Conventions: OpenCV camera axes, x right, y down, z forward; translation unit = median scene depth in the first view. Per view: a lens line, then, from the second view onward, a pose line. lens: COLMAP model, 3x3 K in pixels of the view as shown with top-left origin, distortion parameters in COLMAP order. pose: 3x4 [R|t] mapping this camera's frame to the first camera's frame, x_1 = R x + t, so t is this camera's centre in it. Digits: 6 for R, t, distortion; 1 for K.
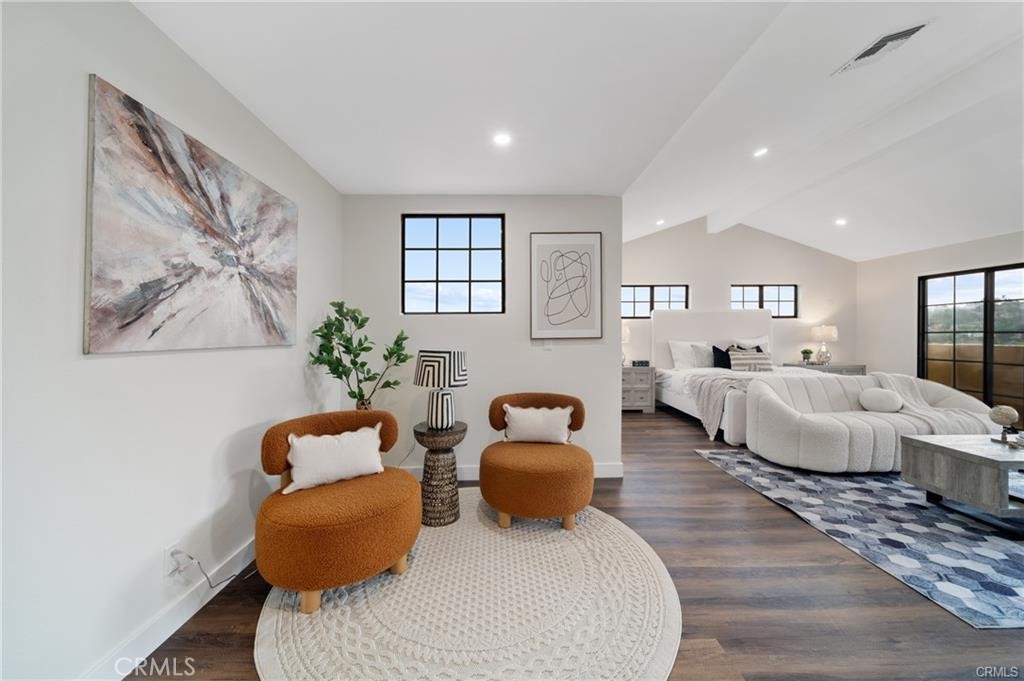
lens RADIAL K [[366.4, 0, 541.6], [0, 366.4, 332.6], [0, 0, 1]] dist [-0.002935, -0.000540]
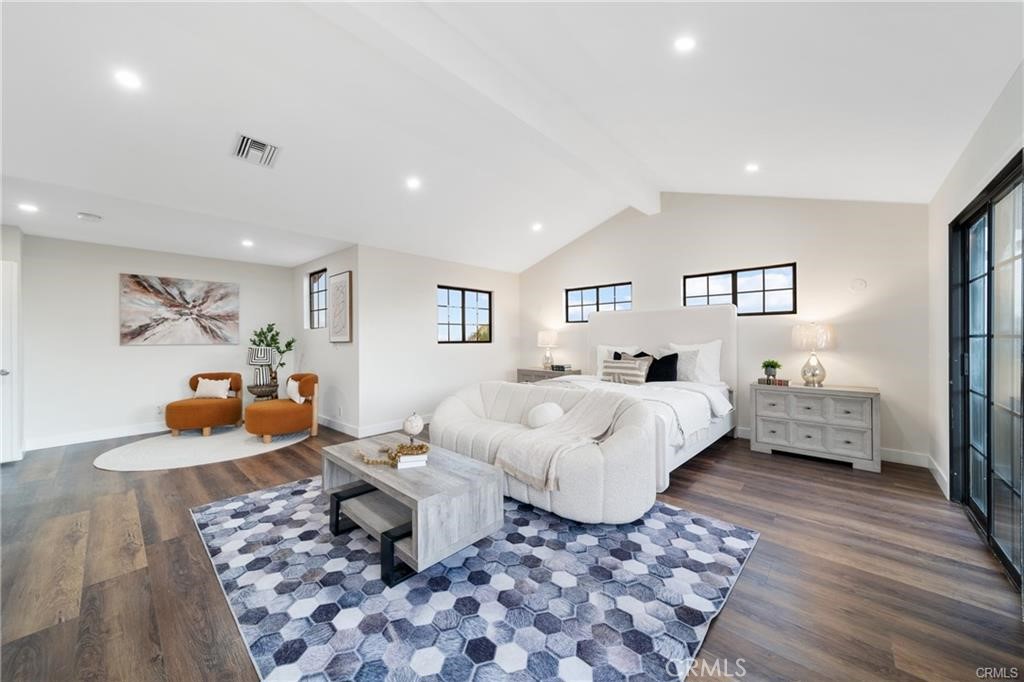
lens RADIAL K [[366.4, 0, 527.2], [0, 366.4, 342.6], [0, 0, 1]] dist [-0.002935, -0.000540]
pose [[0.737947, 0.008873, -0.674800, 2.837775], [0.005178, 0.999810, 0.018810, -0.012430], [0.674839, -0.017375, 0.737761, 0.644430]]
